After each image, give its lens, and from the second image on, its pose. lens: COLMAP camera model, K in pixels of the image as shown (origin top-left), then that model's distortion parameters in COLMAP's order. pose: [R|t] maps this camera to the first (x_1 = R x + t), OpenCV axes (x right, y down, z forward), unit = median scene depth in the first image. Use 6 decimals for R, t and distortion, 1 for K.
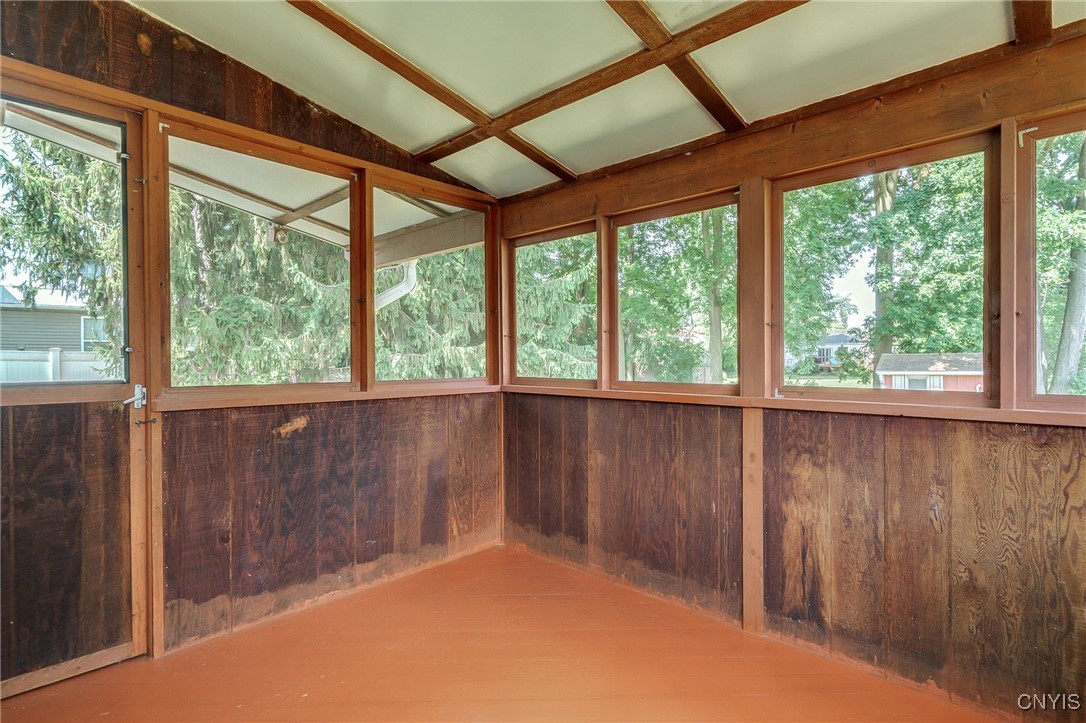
lens RADIAL K [[556.0, 0, 540.5], [0, 556.0, 361.4], [0, 0, 1]] dist [-0.006174, 0.003127]
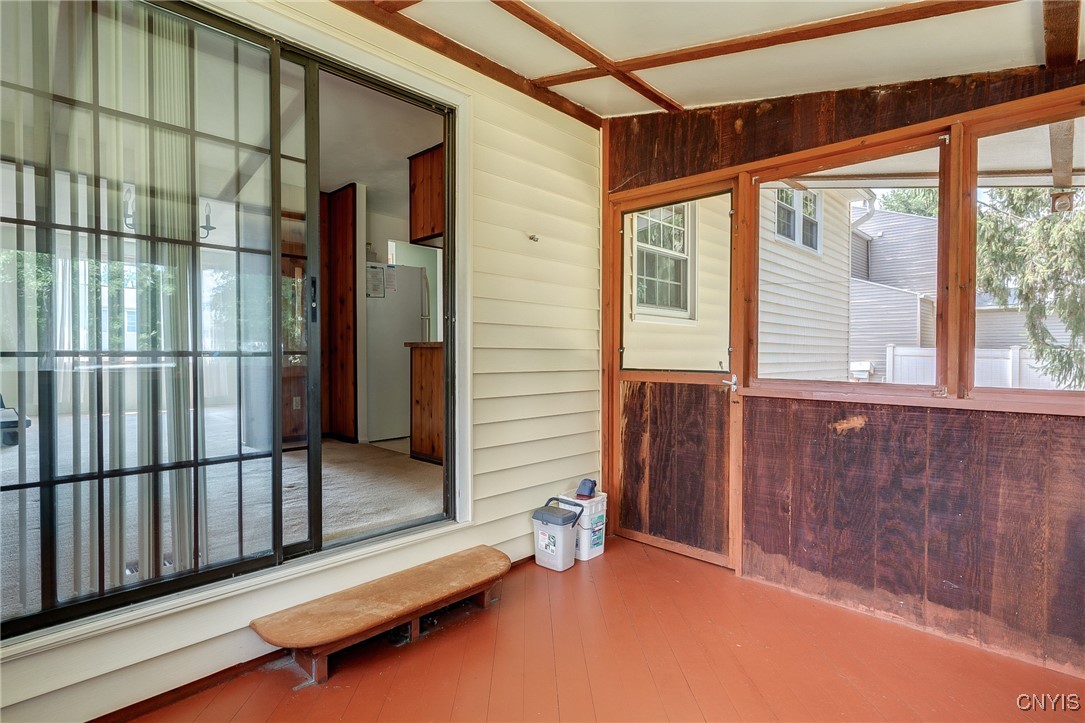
lens RADIAL K [[555.4, 0, 540.0], [0, 555.4, 362.6], [0, 0, 1]] dist [-0.006174, 0.003127]
pose [[-0.025825, 0.017541, -0.999513, 0.578311], [-0.011446, 0.999775, 0.017841, -0.006358], [0.999601, 0.011901, -0.025619, 0.470226]]
